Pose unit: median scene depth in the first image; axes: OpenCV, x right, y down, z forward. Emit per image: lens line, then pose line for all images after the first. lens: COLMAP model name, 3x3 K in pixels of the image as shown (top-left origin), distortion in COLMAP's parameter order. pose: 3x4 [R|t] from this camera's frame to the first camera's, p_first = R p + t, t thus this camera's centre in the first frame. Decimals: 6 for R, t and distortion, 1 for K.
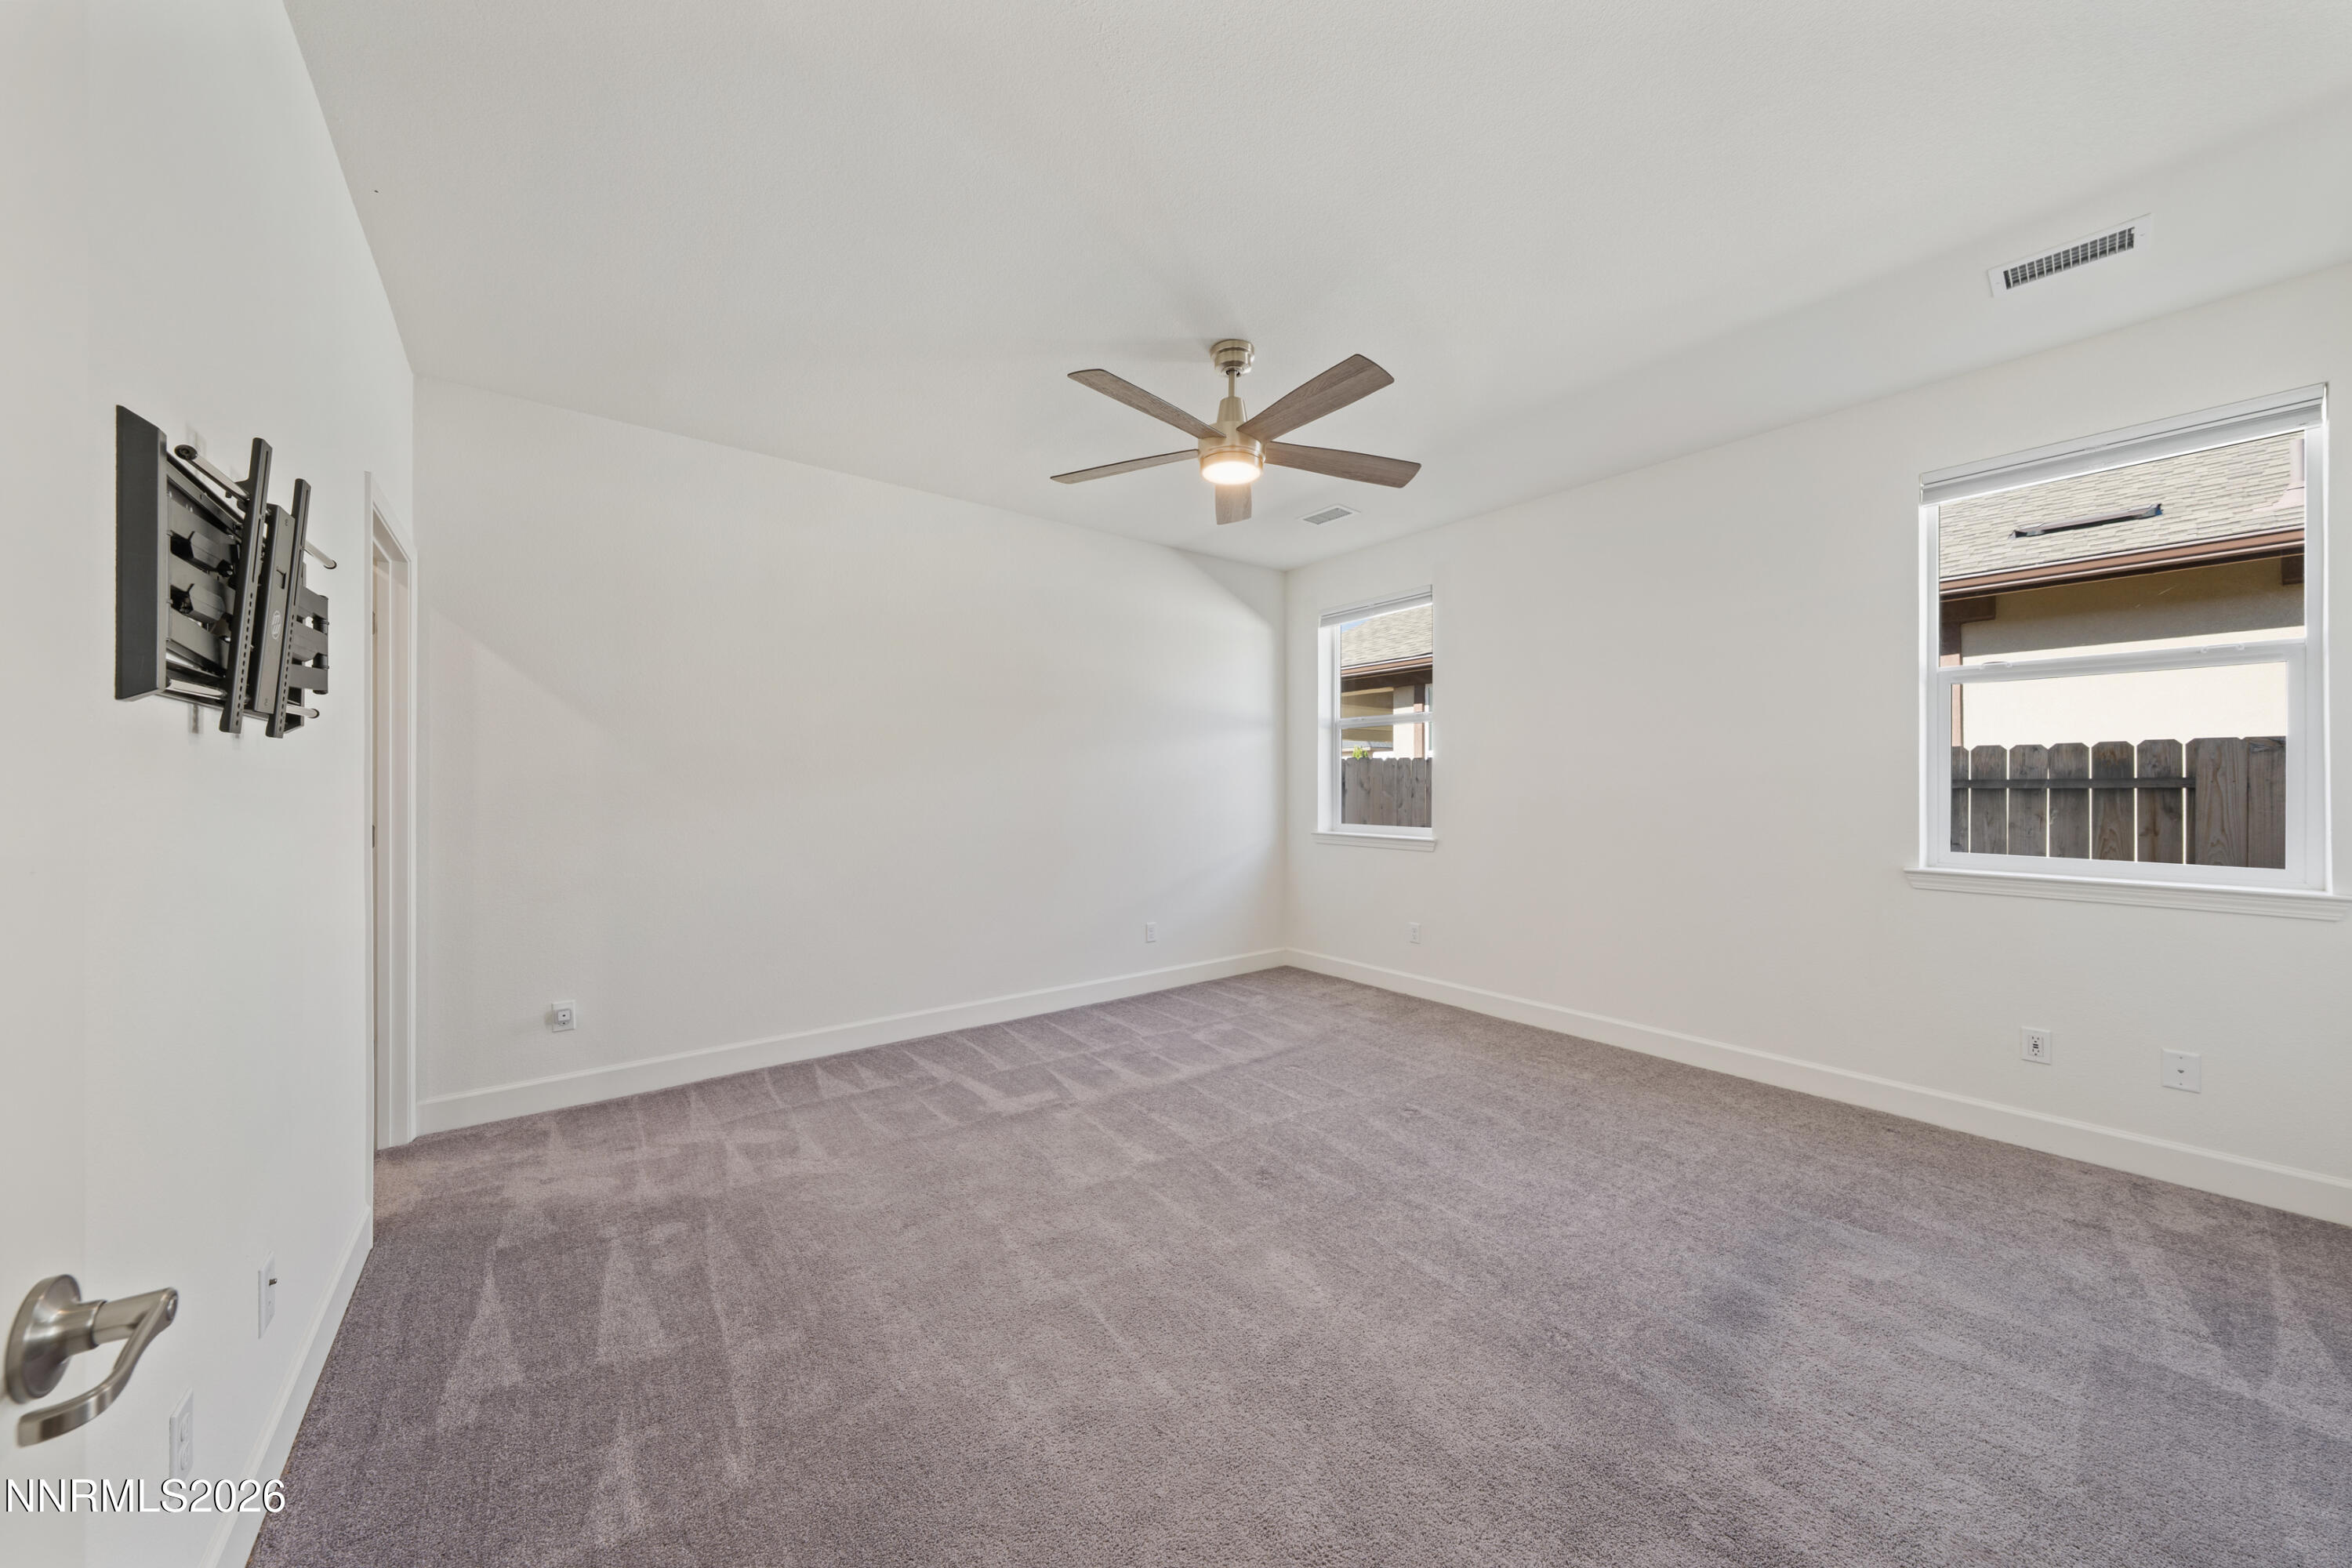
lens RADIAL K [[796.1, 0, 1176.0], [0, 796.1, 784.0], [0, 0, 1]] dist [-0.010090, -0.000146]
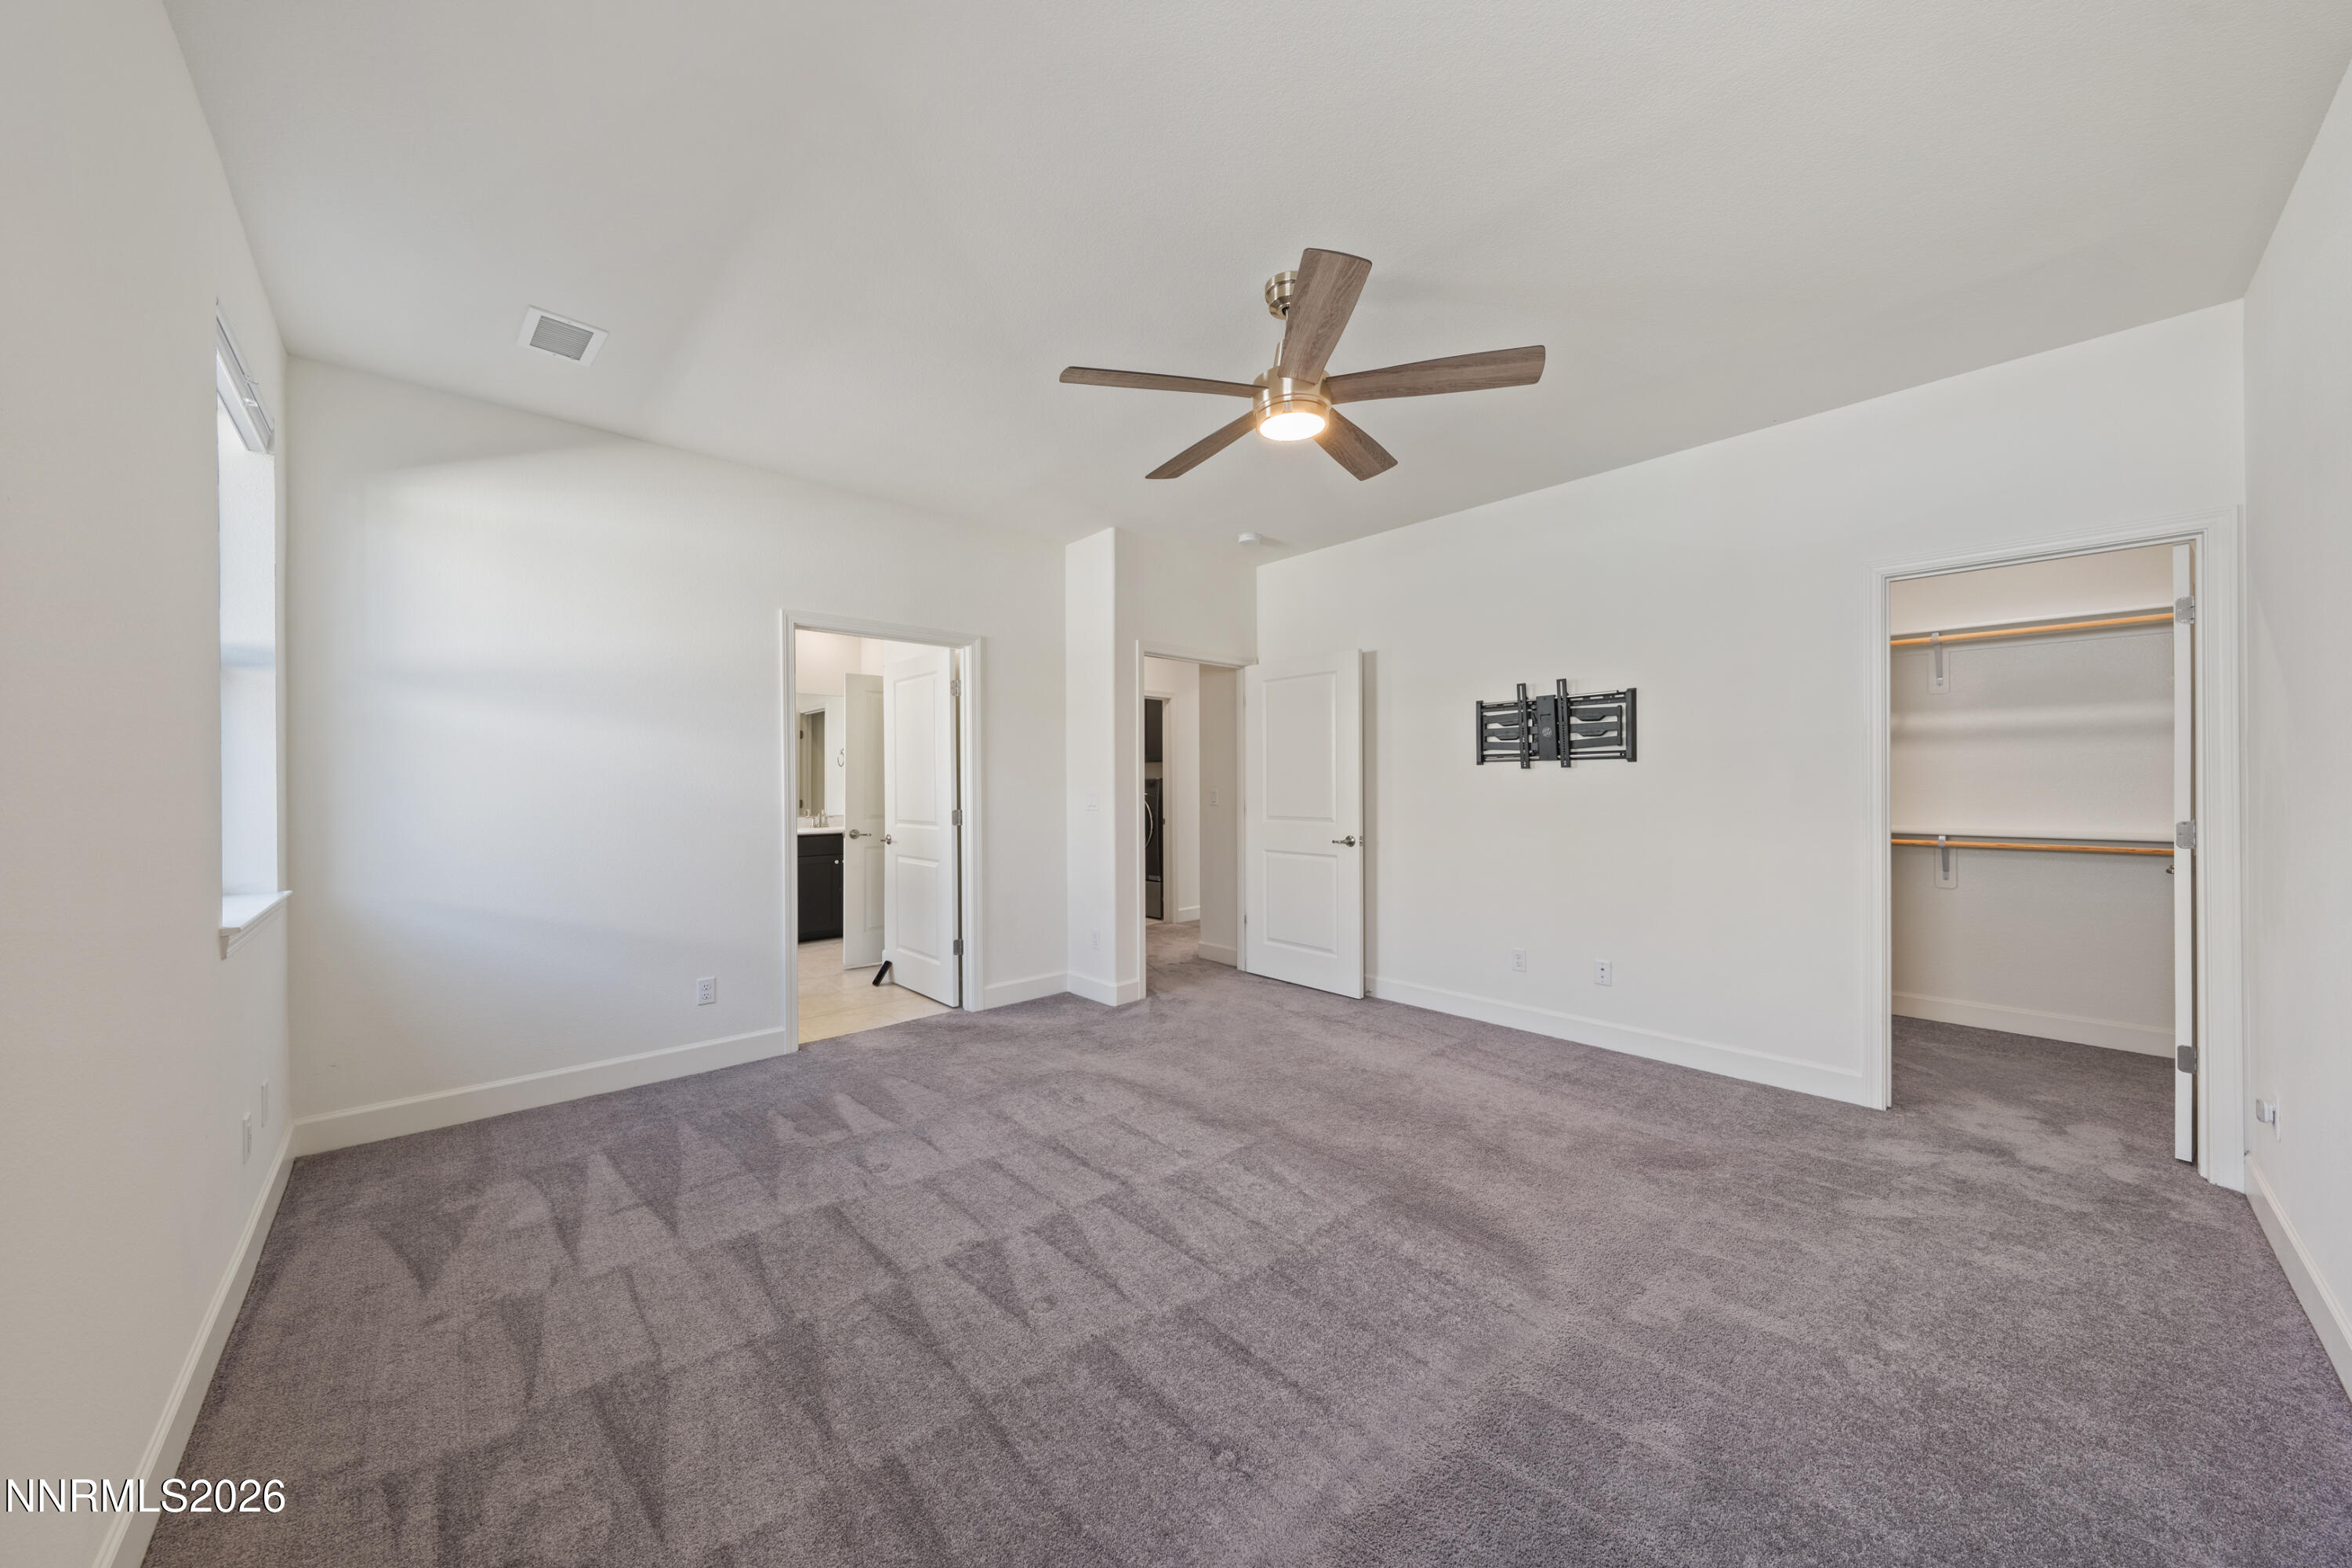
lens RADIAL K [[796.1, 0, 1176.0], [0, 796.1, 784.0], [0, 0, 1]] dist [-0.010090, -0.000146]
pose [[-0.996551, -0.002341, -0.082945, 0.134646], [-0.002098, 0.999993, -0.003022, 0.000939], [0.082952, -0.002837, -0.996550, 0.899603]]
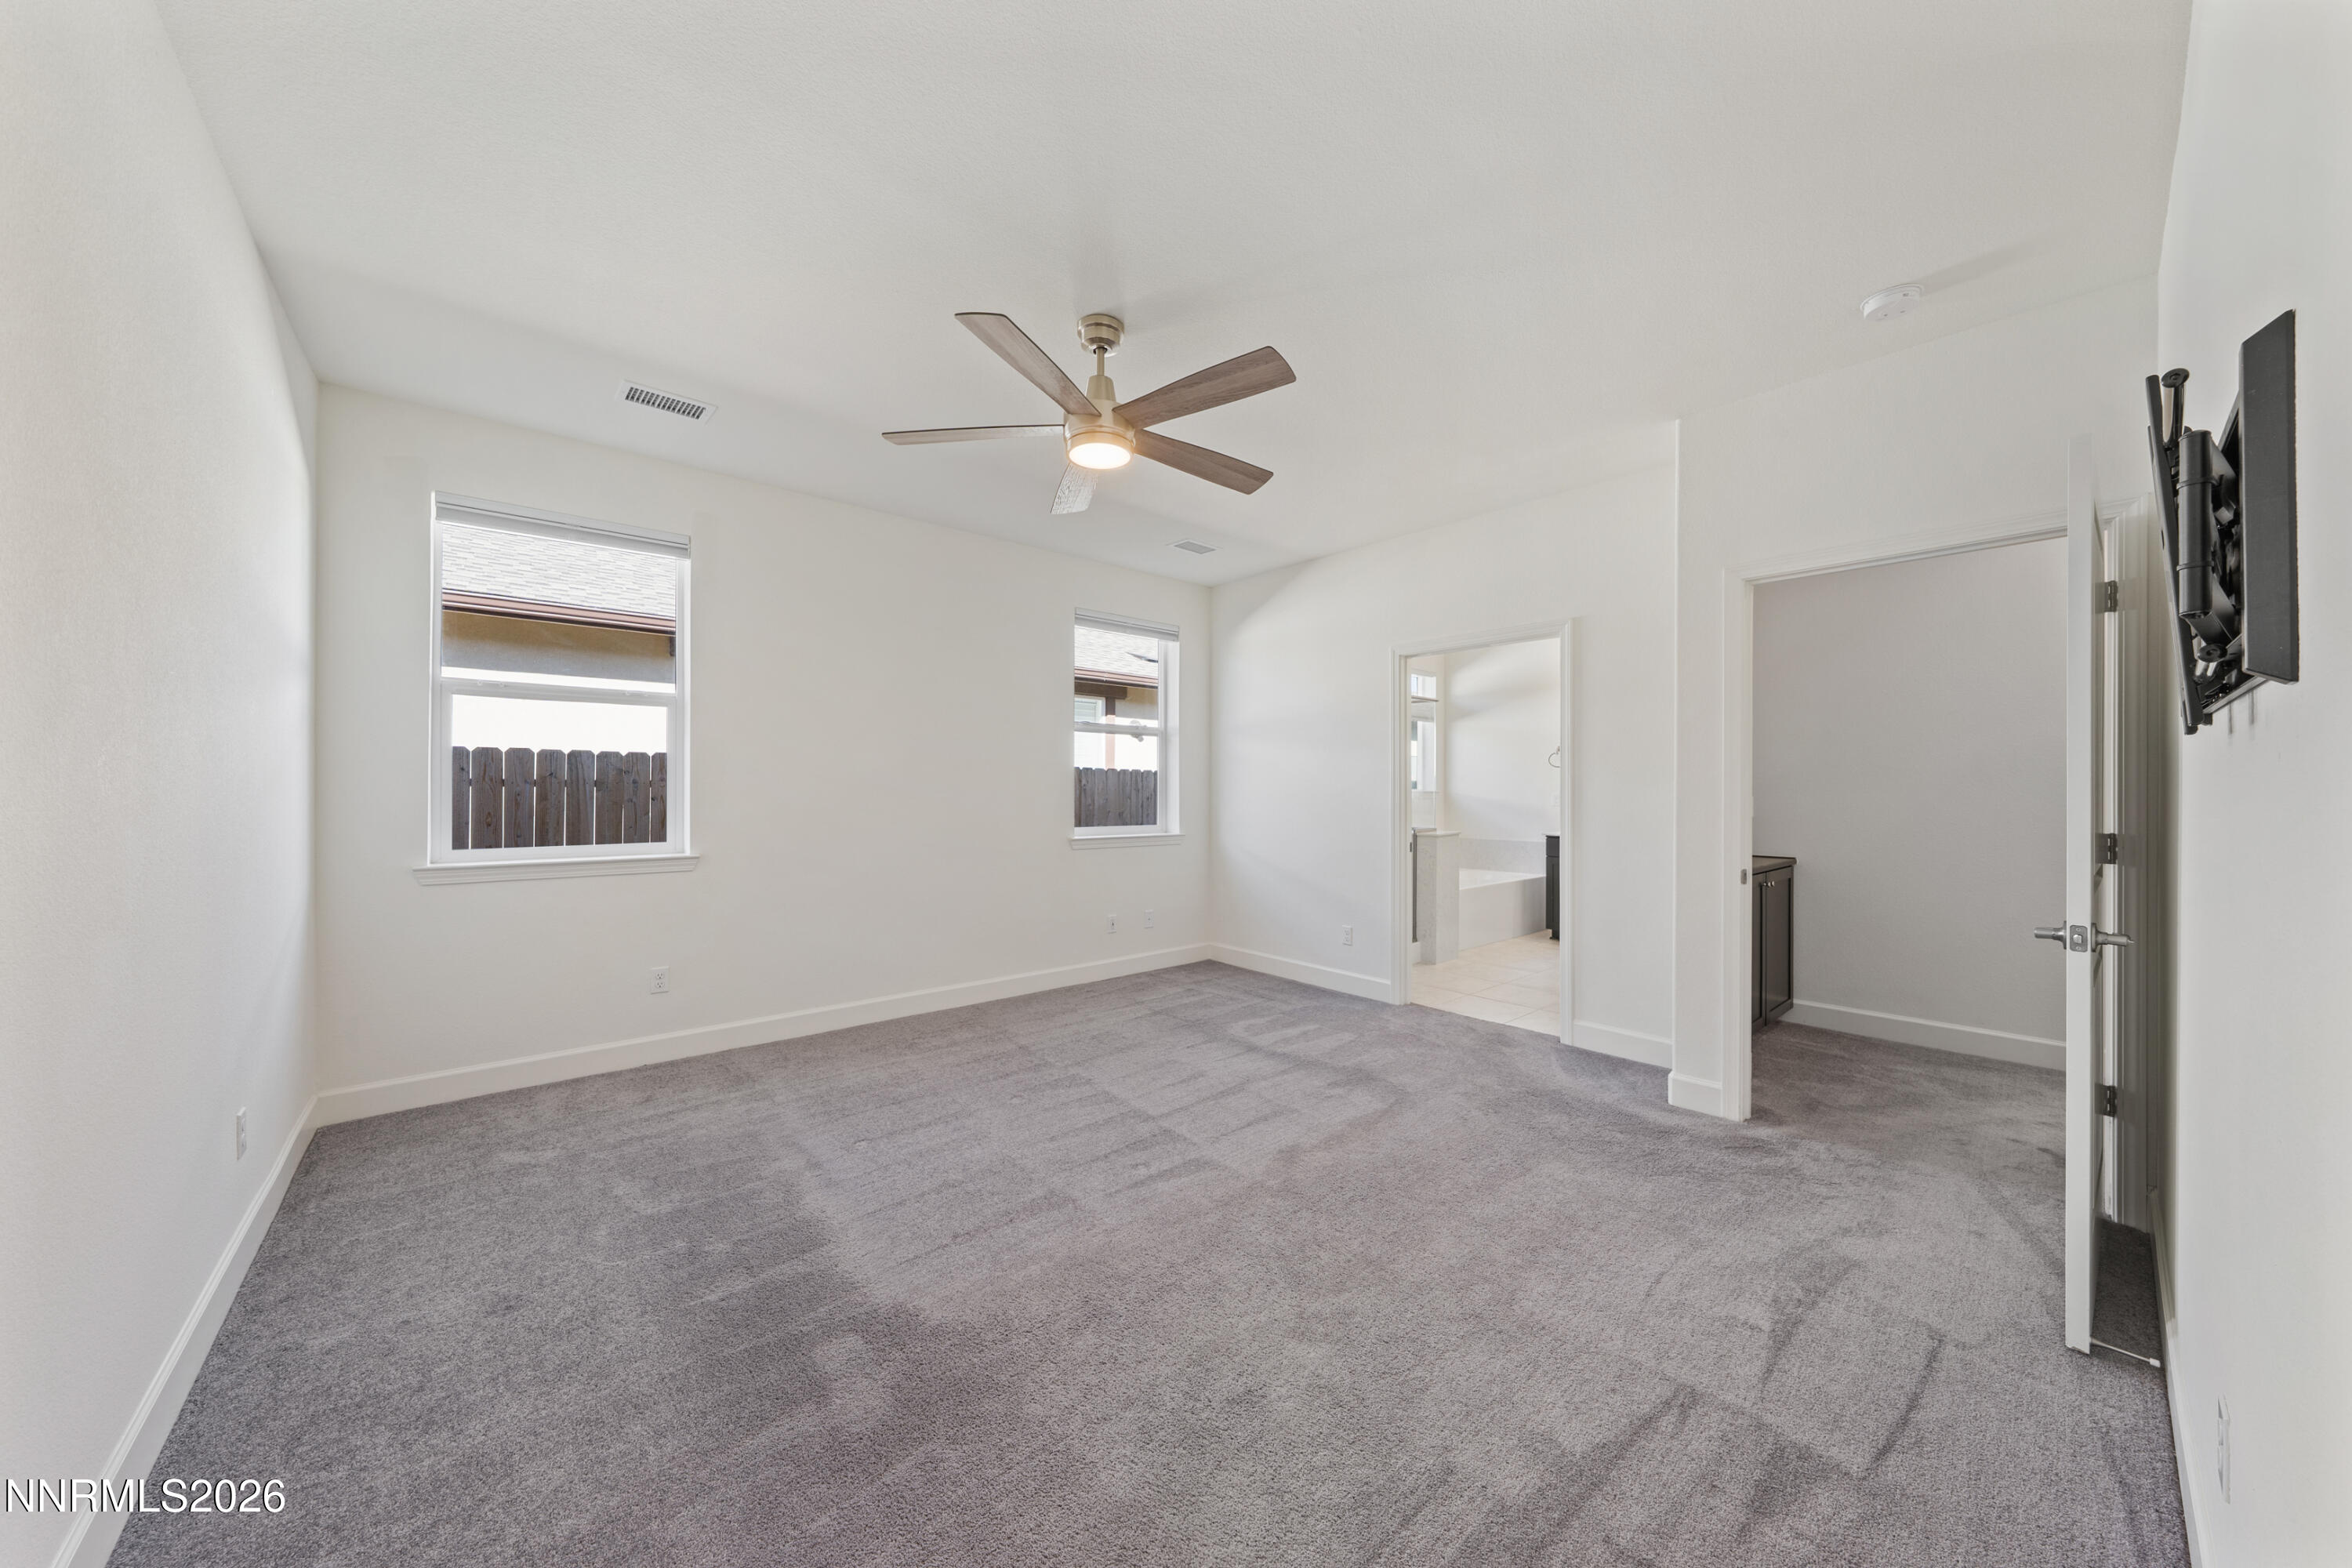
lens RADIAL K [[796.1, 0, 1176.0], [0, 796.1, 784.0], [0, 0, 1]] dist [-0.010090, -0.000146]
pose [[-0.042624, 0.000977, 0.999091, -0.421934], [-0.002235, 0.999997, -0.001073, -0.001496], [-0.999089, -0.002279, -0.042622, 0.460533]]
